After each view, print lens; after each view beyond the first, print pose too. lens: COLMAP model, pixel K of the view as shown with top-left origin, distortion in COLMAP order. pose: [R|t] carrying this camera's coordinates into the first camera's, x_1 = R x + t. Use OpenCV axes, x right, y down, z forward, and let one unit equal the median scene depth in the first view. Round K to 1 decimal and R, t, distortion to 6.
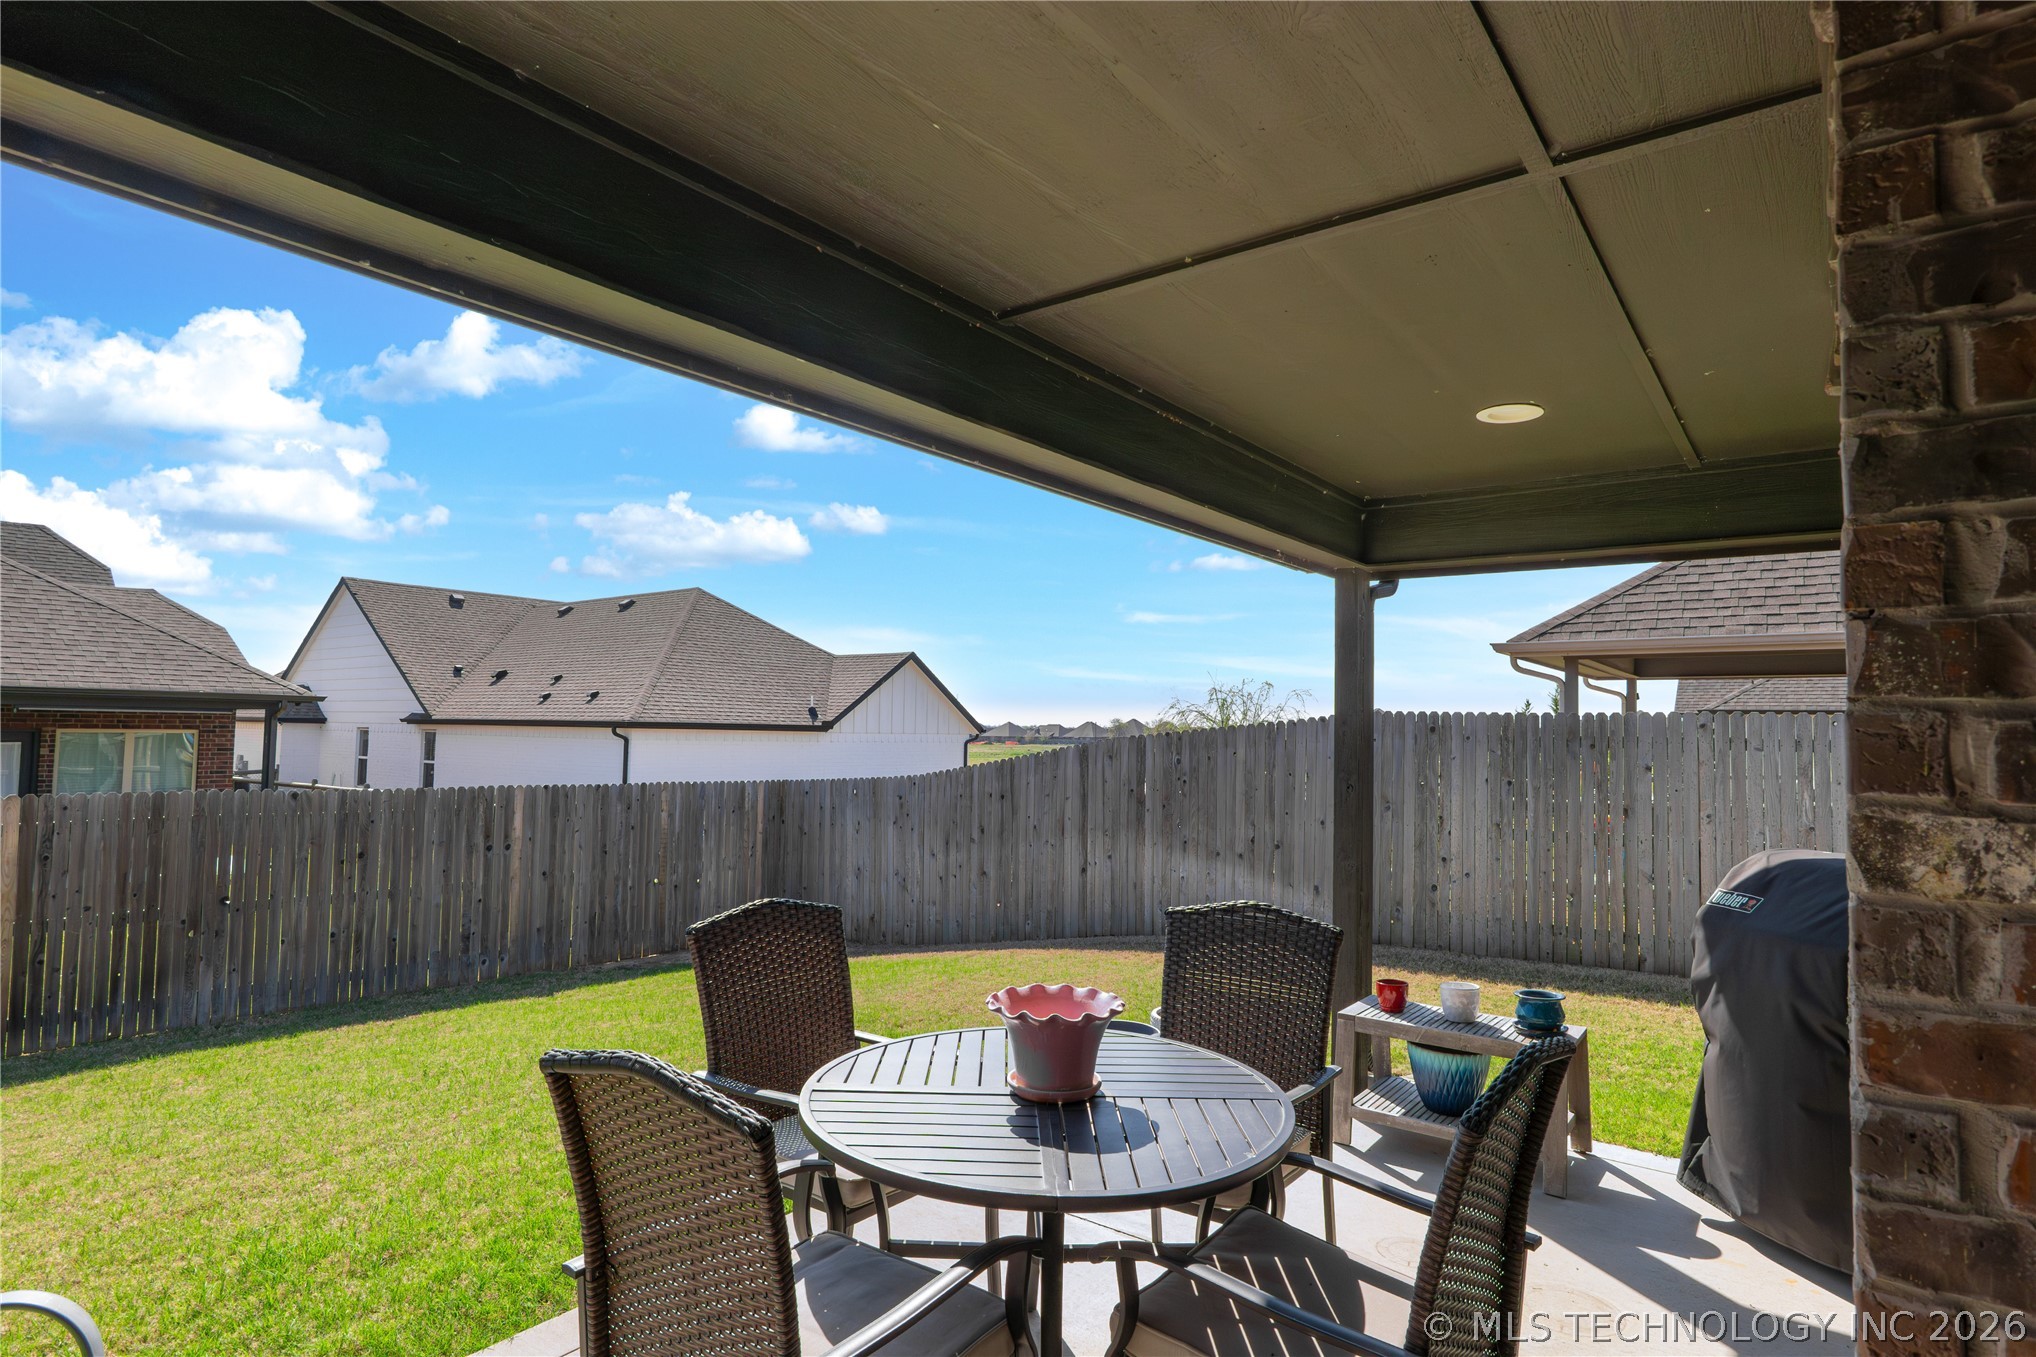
lens RADIAL K [[1091.0, 0, 1023.1], [0, 1091.0, 670.9], [0, 0, 1]] dist [-0.003759, -0.000557]
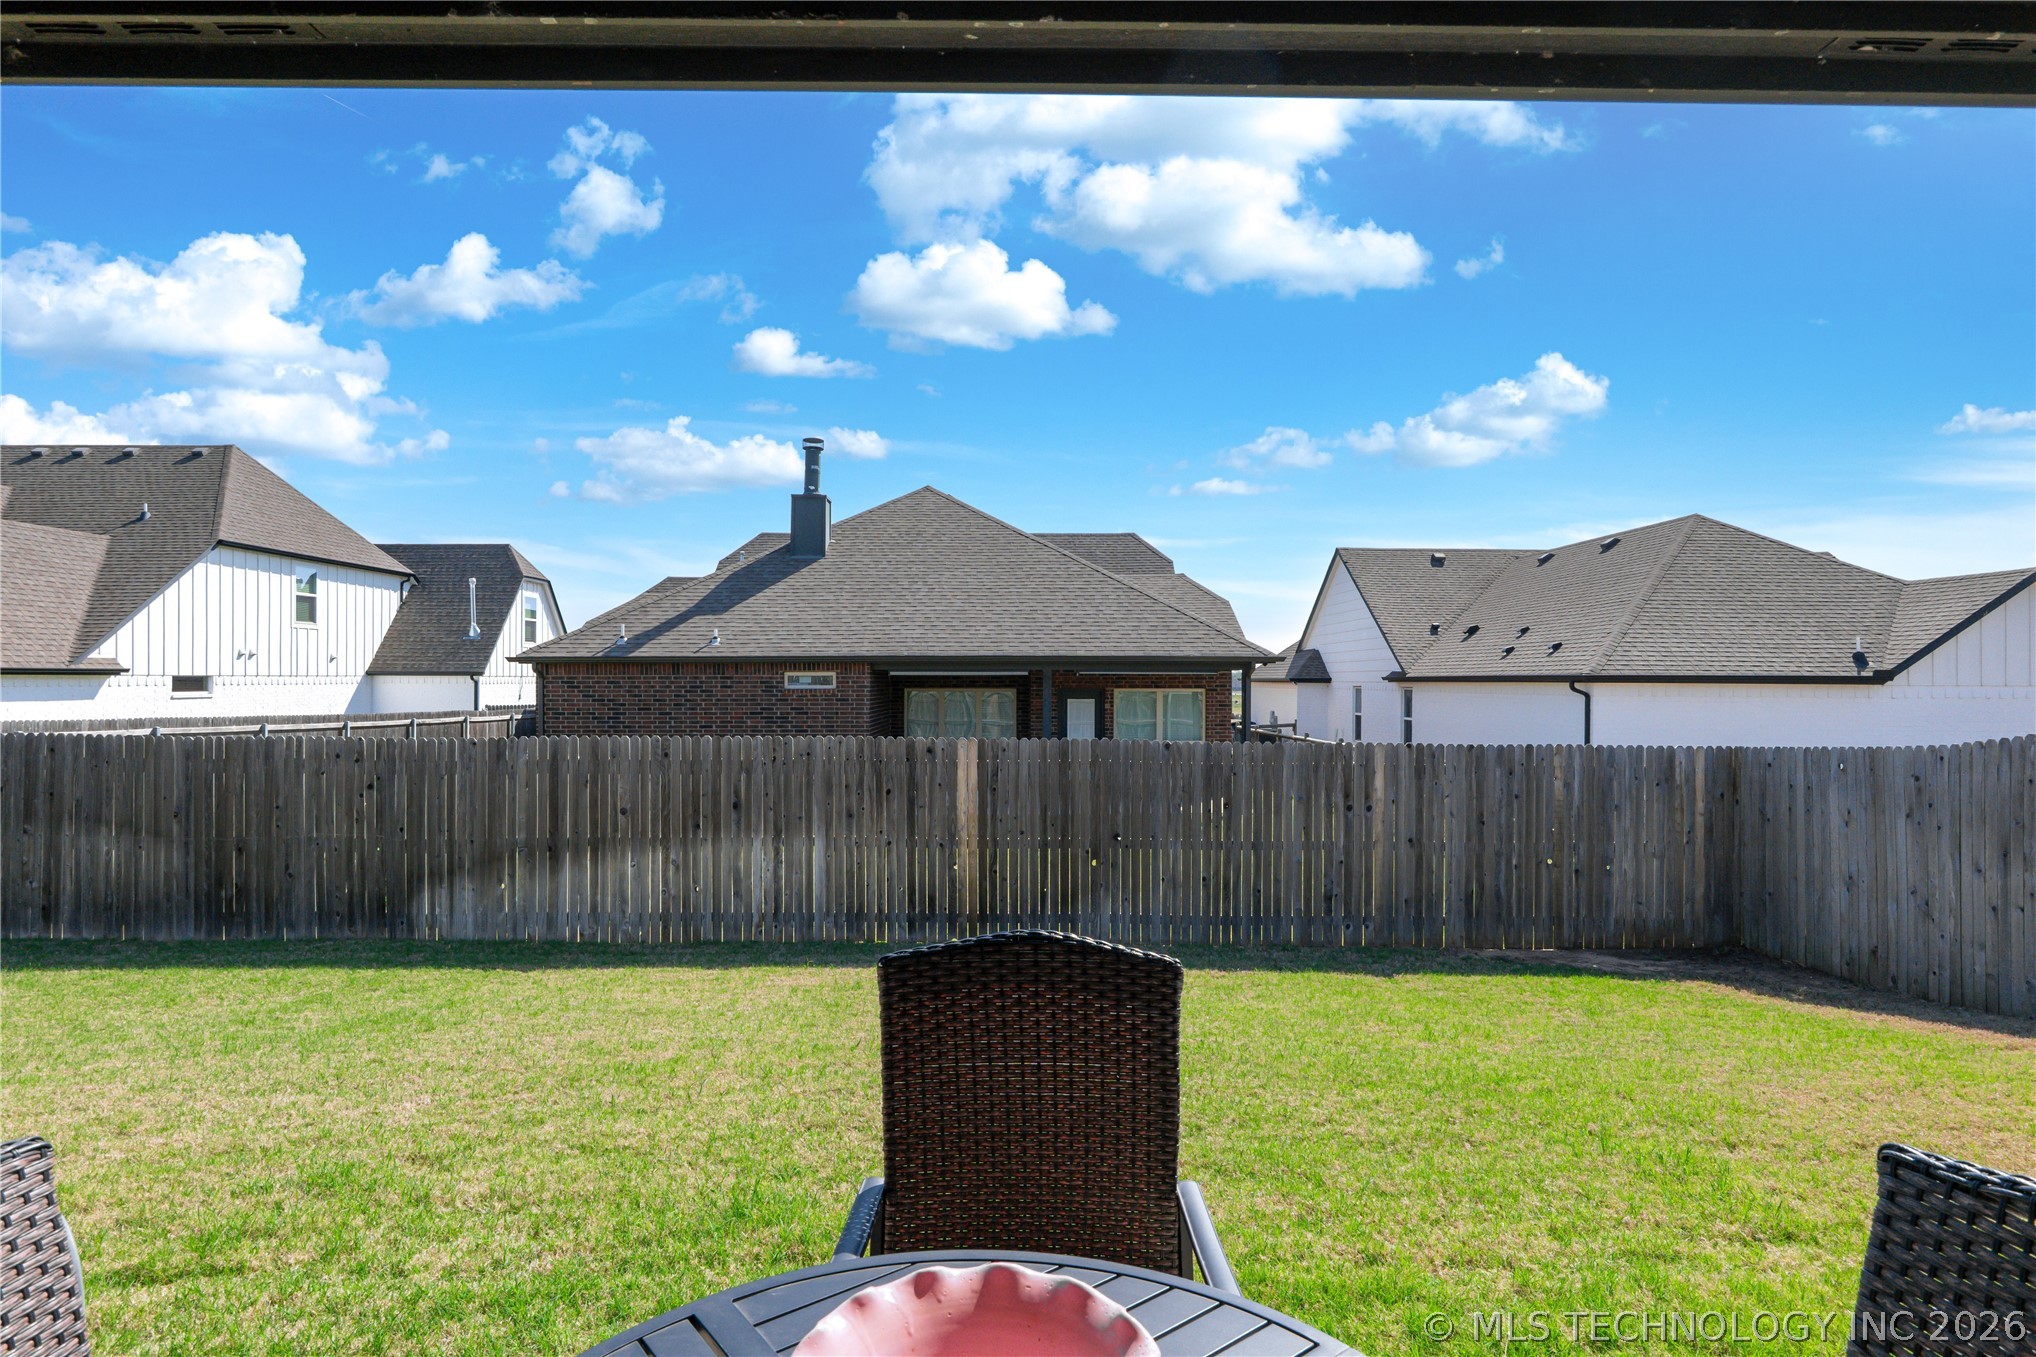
lens RADIAL K [[1091.0, 0, 1023.1], [0, 1091.0, 670.9], [0, 0, 1]] dist [-0.003759, -0.000557]
pose [[0.622945, -0.021456, -0.781971, 0.066844], [0.050657, 0.998632, 0.012954, 0.014574], [0.780624, -0.047681, 0.623180, 0.165307]]
